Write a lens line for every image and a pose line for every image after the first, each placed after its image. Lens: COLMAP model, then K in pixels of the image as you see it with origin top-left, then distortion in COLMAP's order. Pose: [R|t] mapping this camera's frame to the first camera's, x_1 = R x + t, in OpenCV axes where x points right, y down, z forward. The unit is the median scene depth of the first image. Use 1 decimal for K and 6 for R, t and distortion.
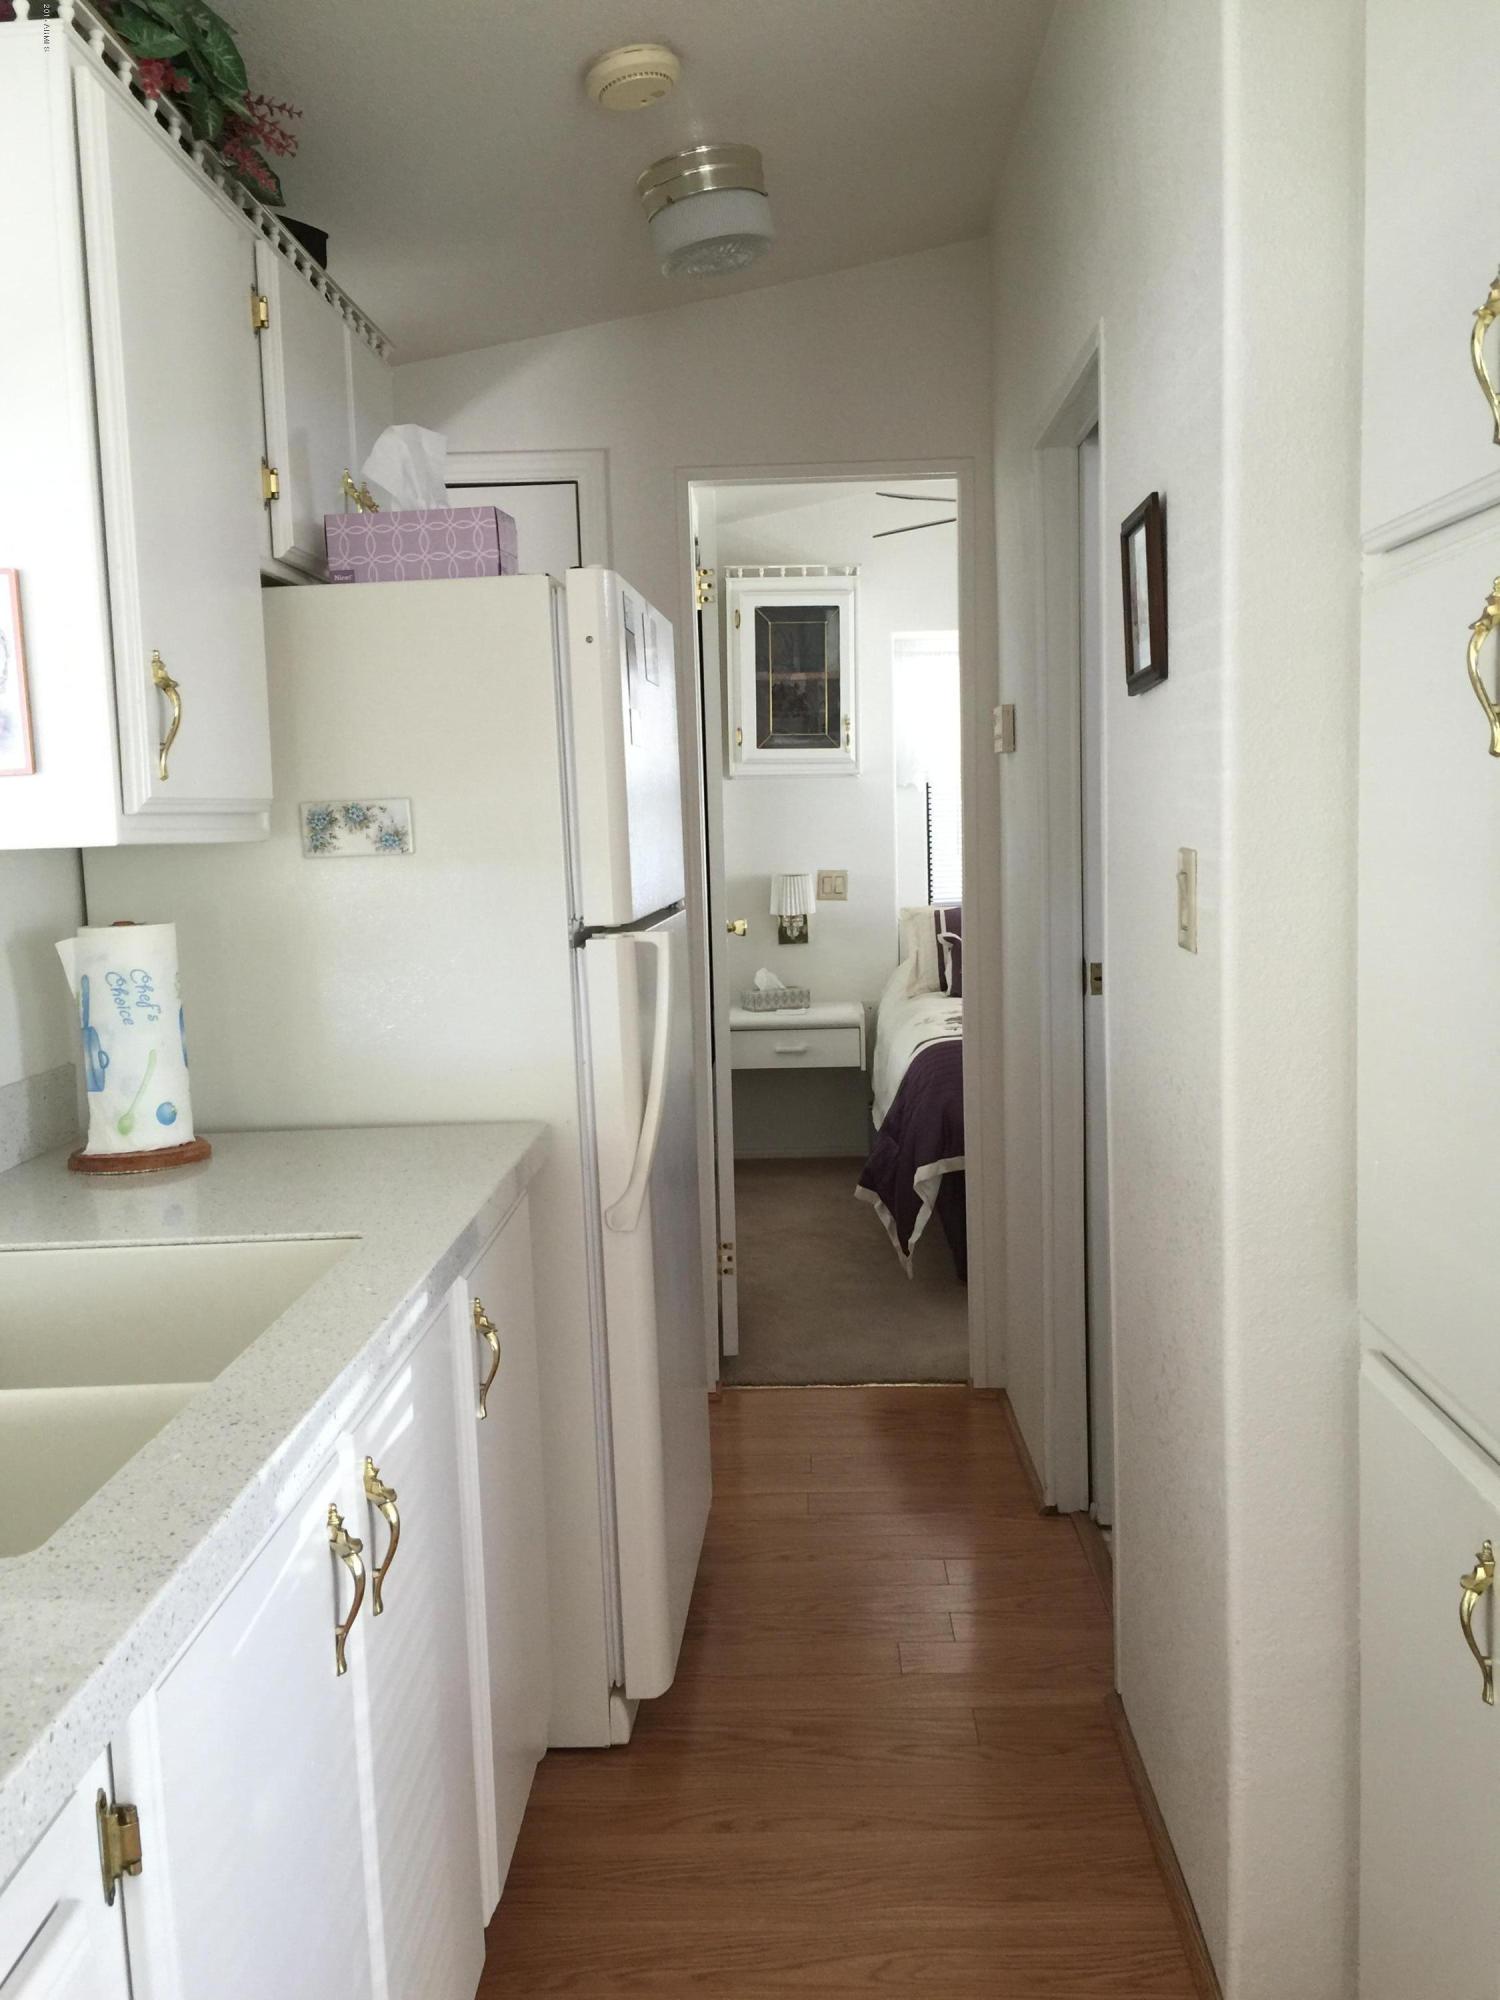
lens RADIAL K [[1729.0, 0, 743.4], [0, 1729.0, 979.6], [0, 0, 1]] dist [0.087544, -0.136533]
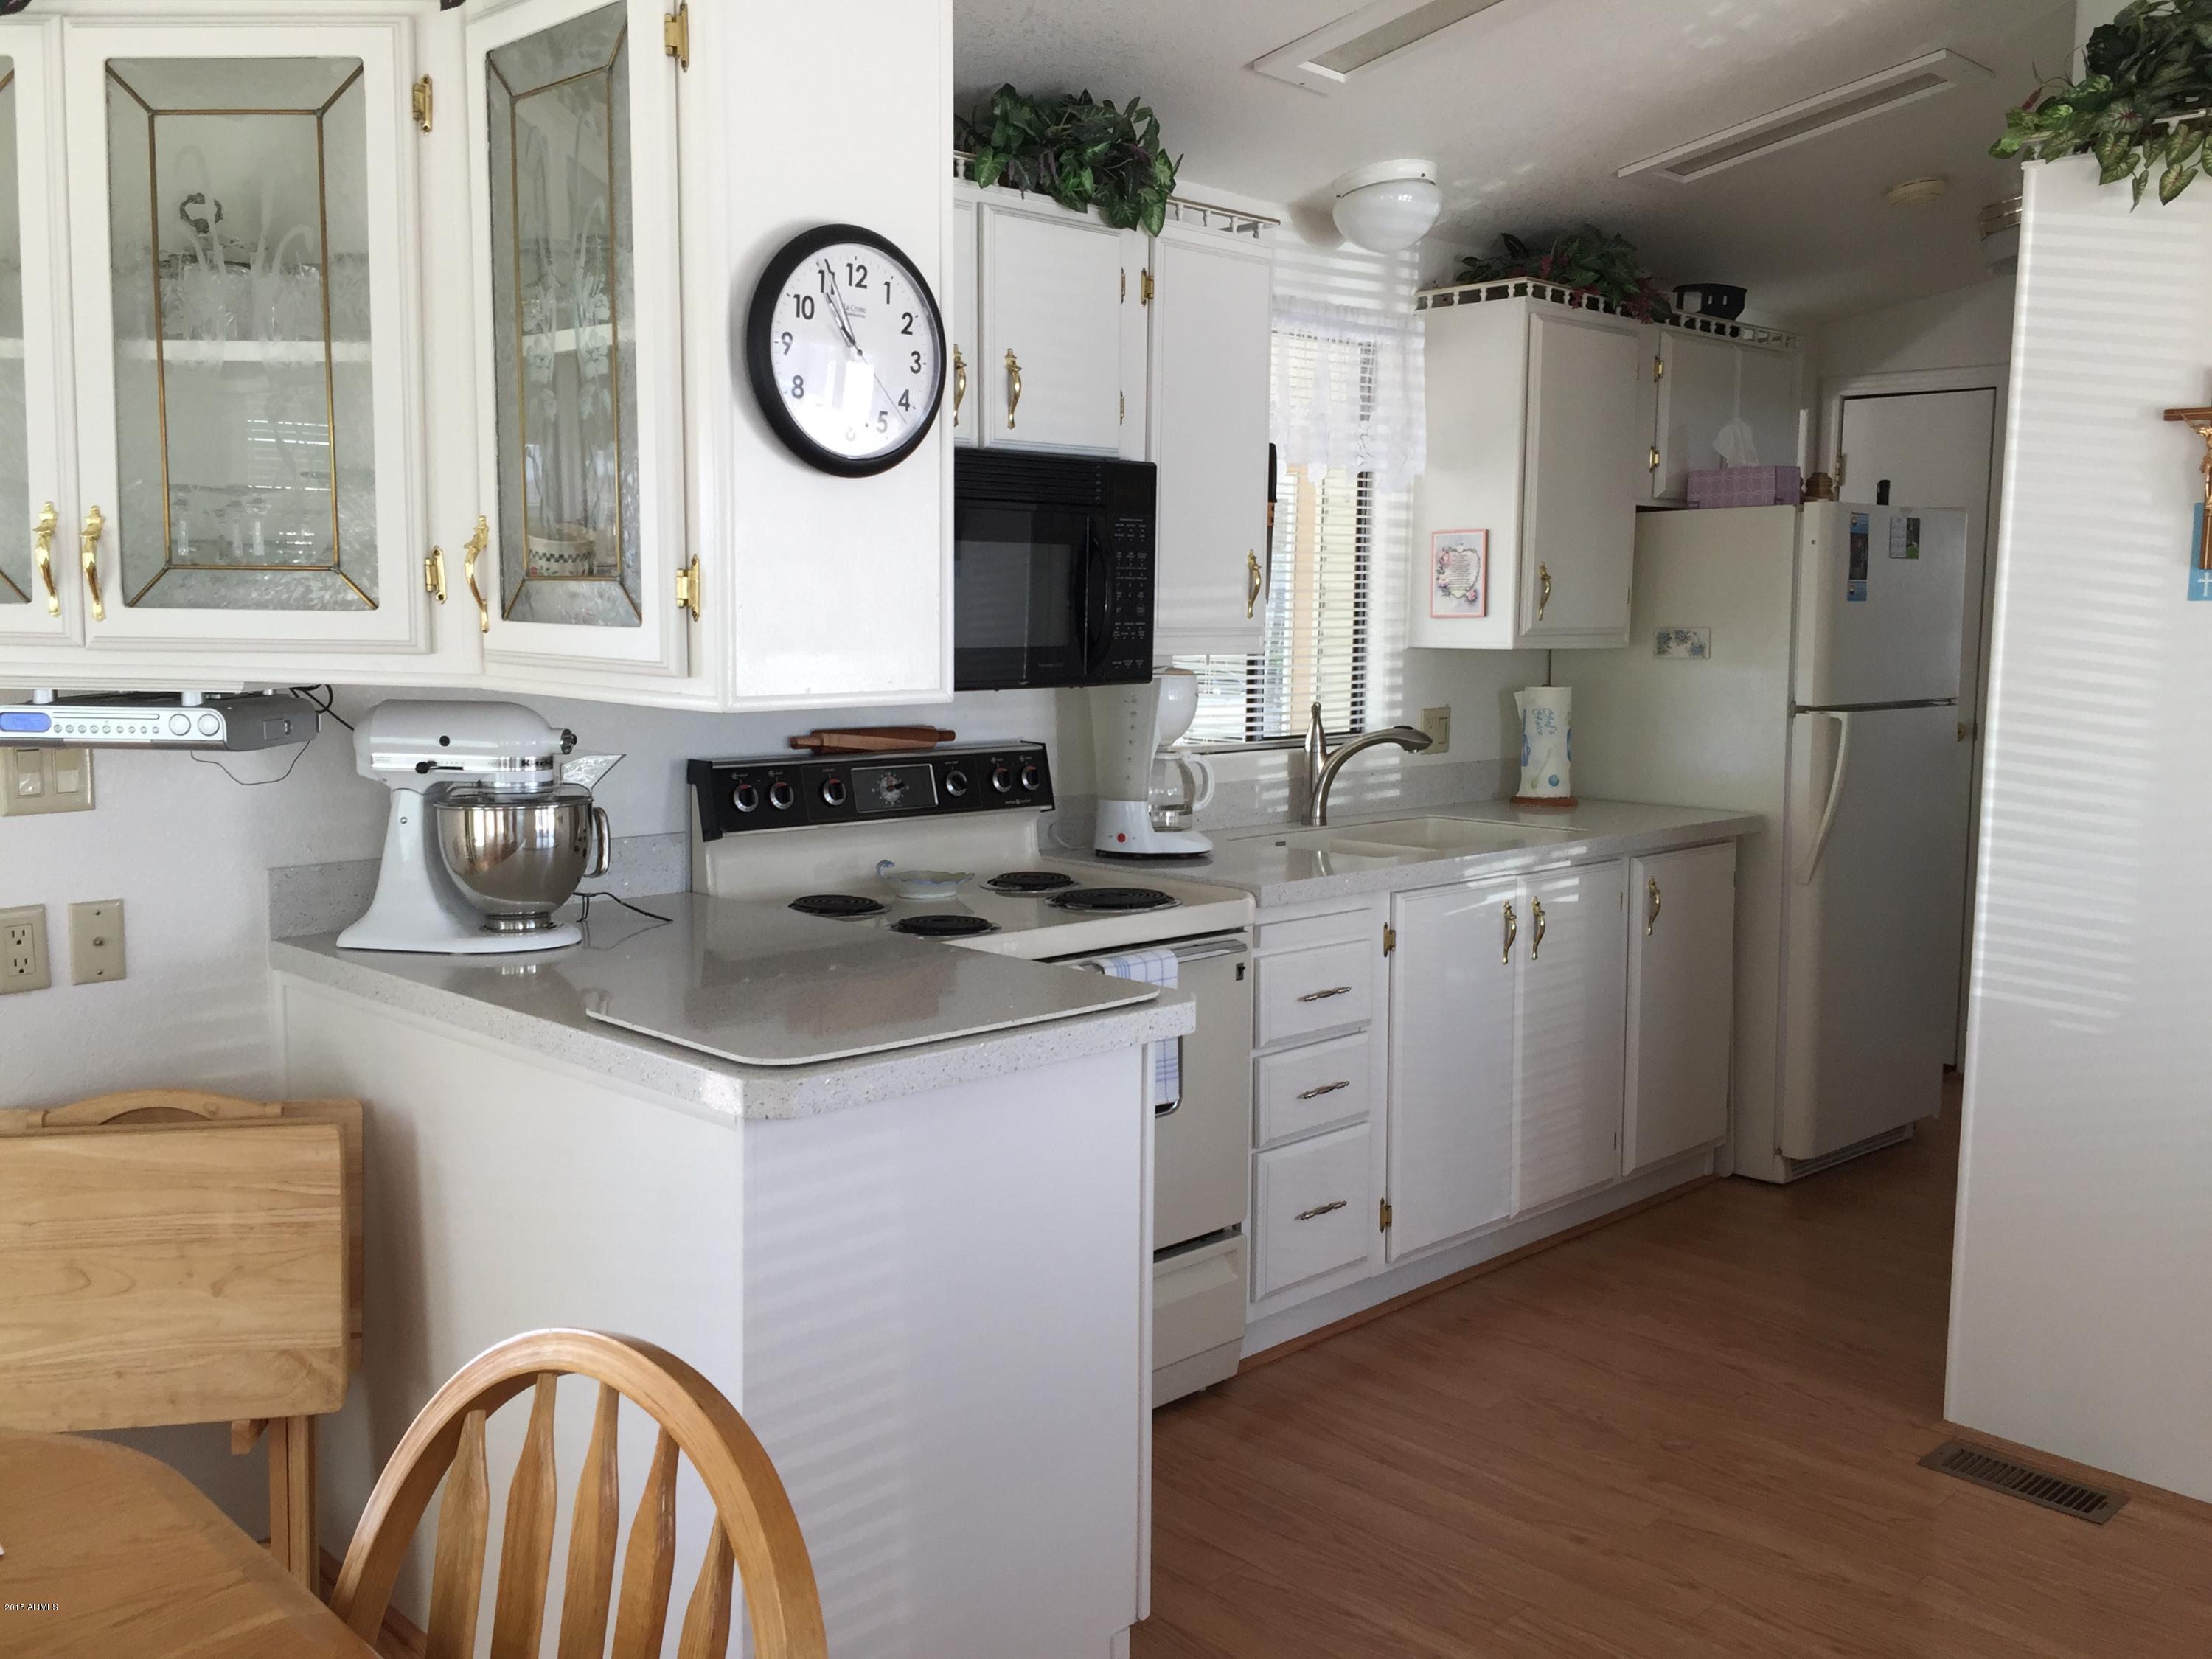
lens RADIAL K [[1912.2, 0, 1090.9], [0, 1912.2, 821.2], [0, 0, 1]] dist [0.087544, -0.136533]
pose [[0.718055, 0.115151, -0.686394, 0.764376], [-0.098228, 0.993114, 0.063848, 0.031630], [0.689020, 0.021577, 0.724421, -0.918677]]
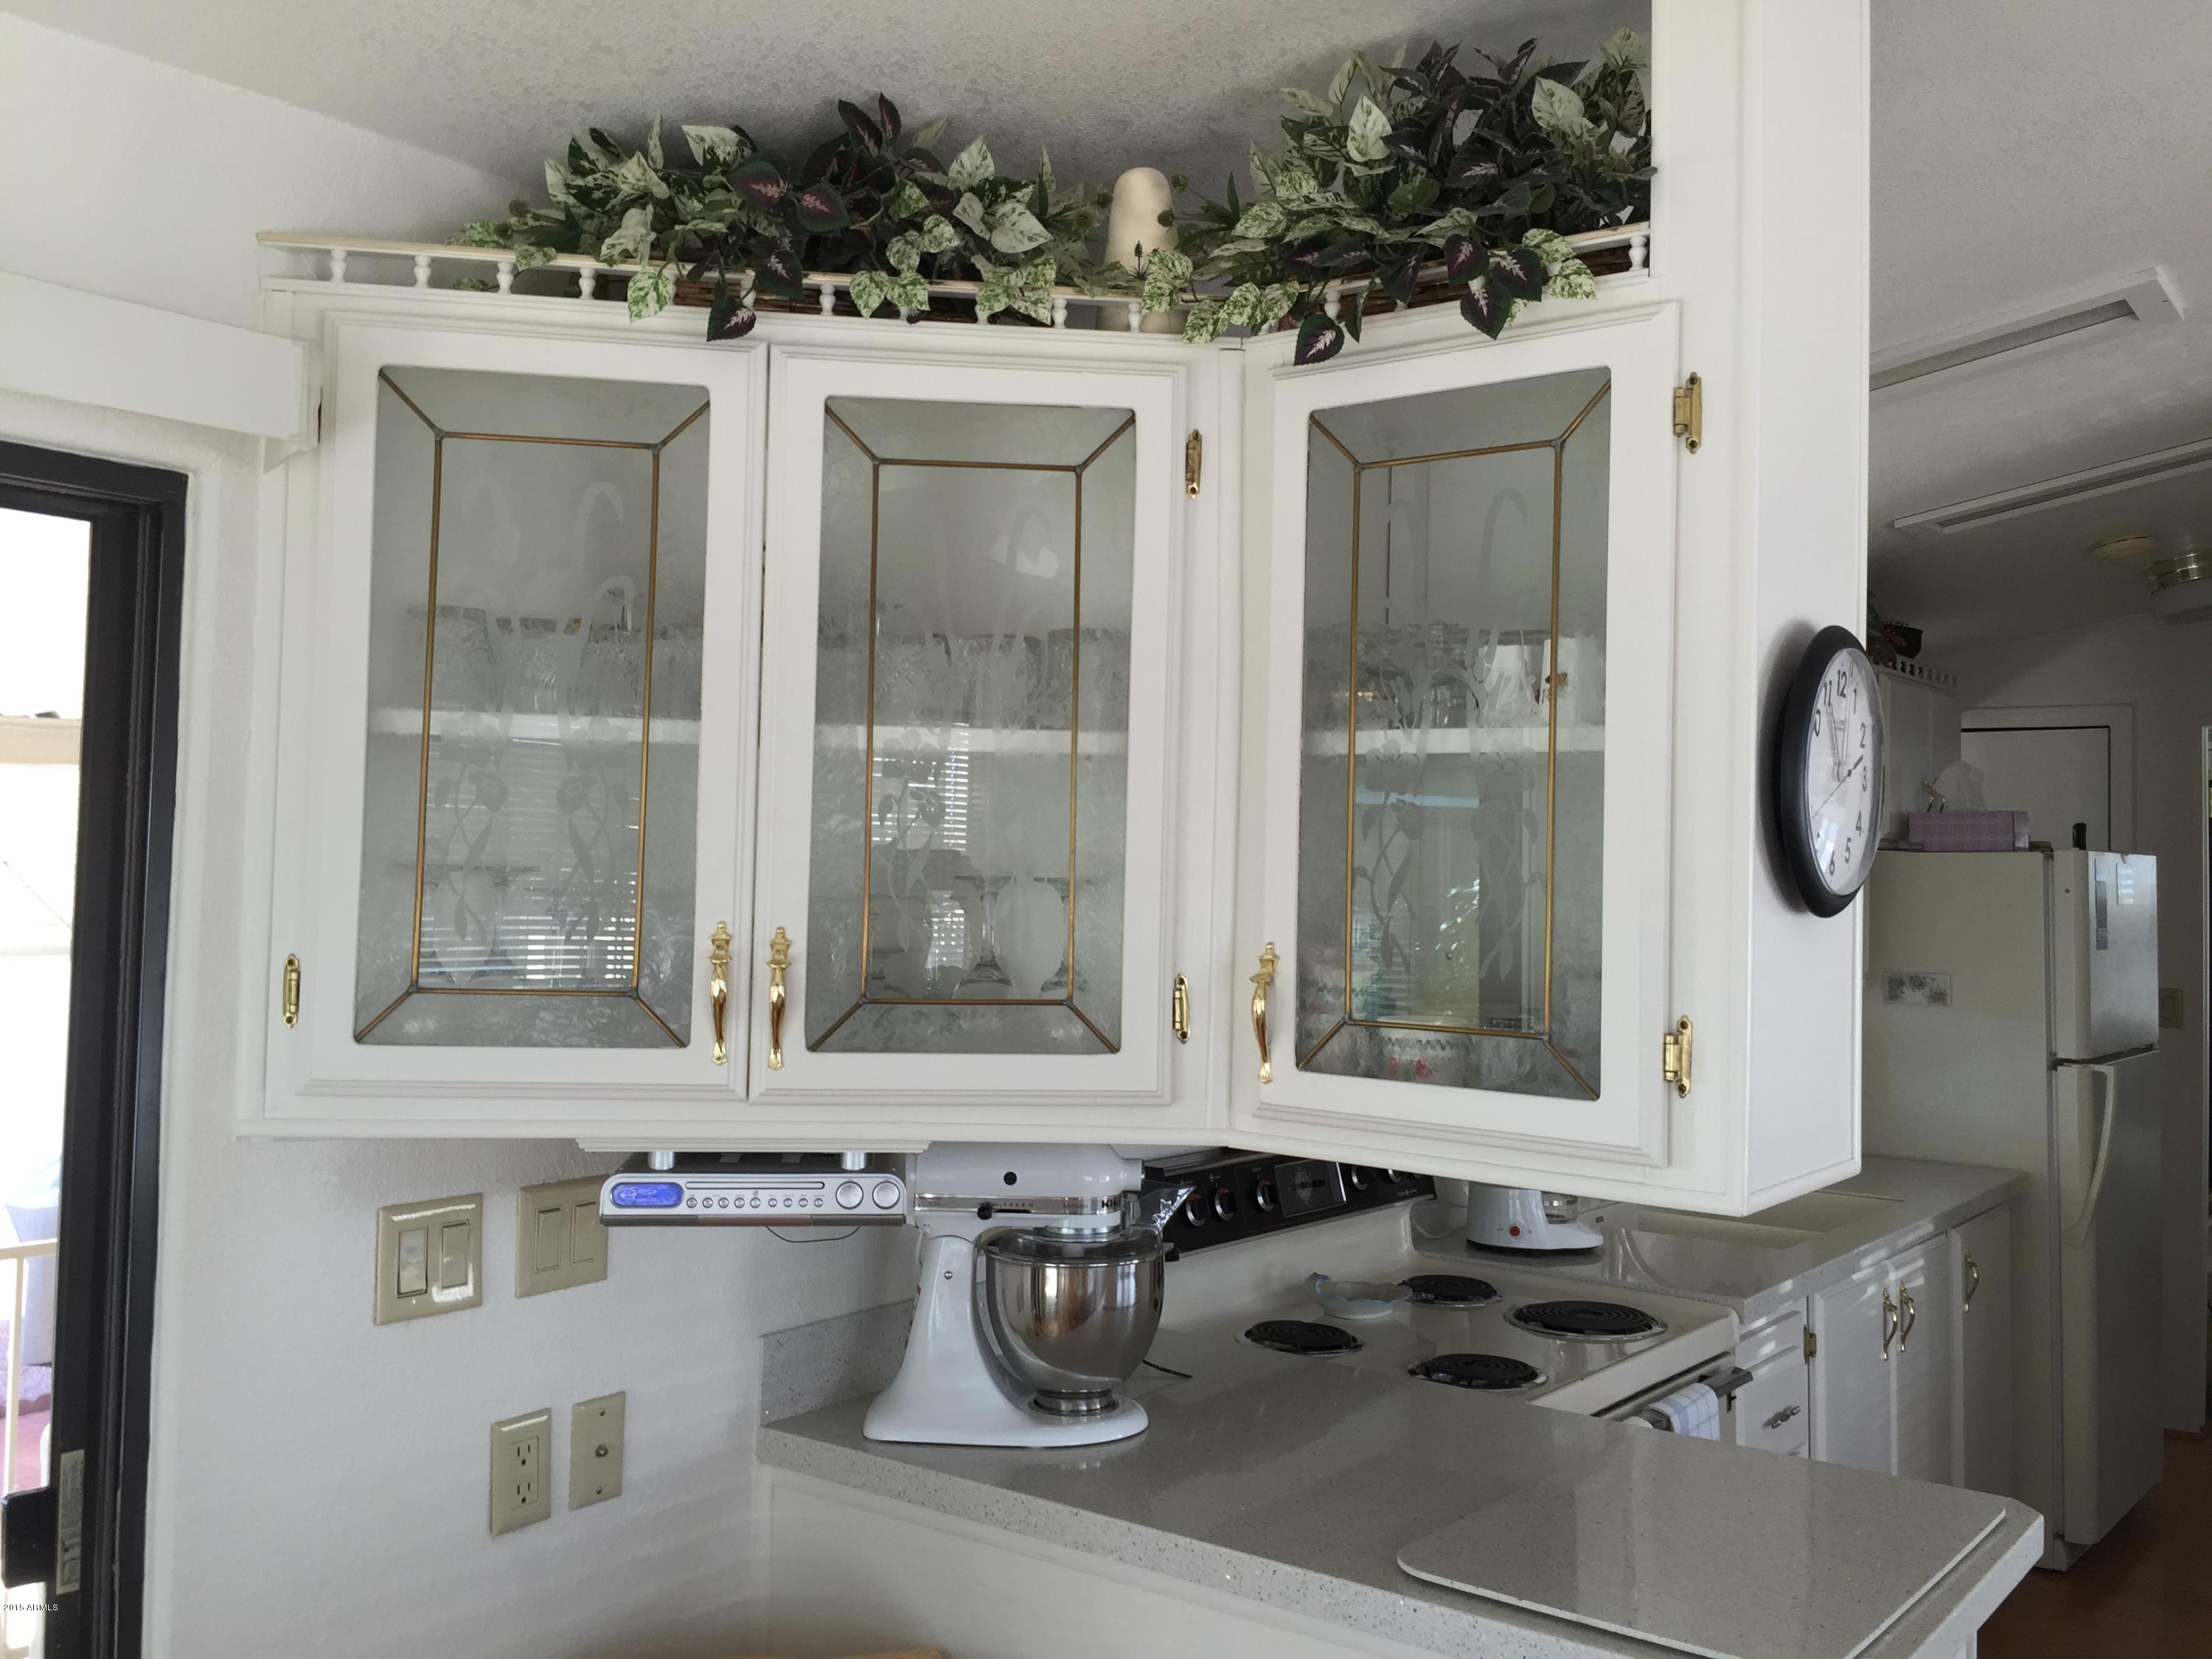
lens RADIAL K [[1912.2, 0, 1083.2], [0, 1912.2, 812.1], [0, 0, 1]] dist [0.087544, -0.136533]
pose [[0.803710, 0.026552, -0.594429, 0.267576], [-0.099555, 0.990922, -0.090343, -0.003118], [0.586634, 0.131788, 0.799057, -1.120587]]
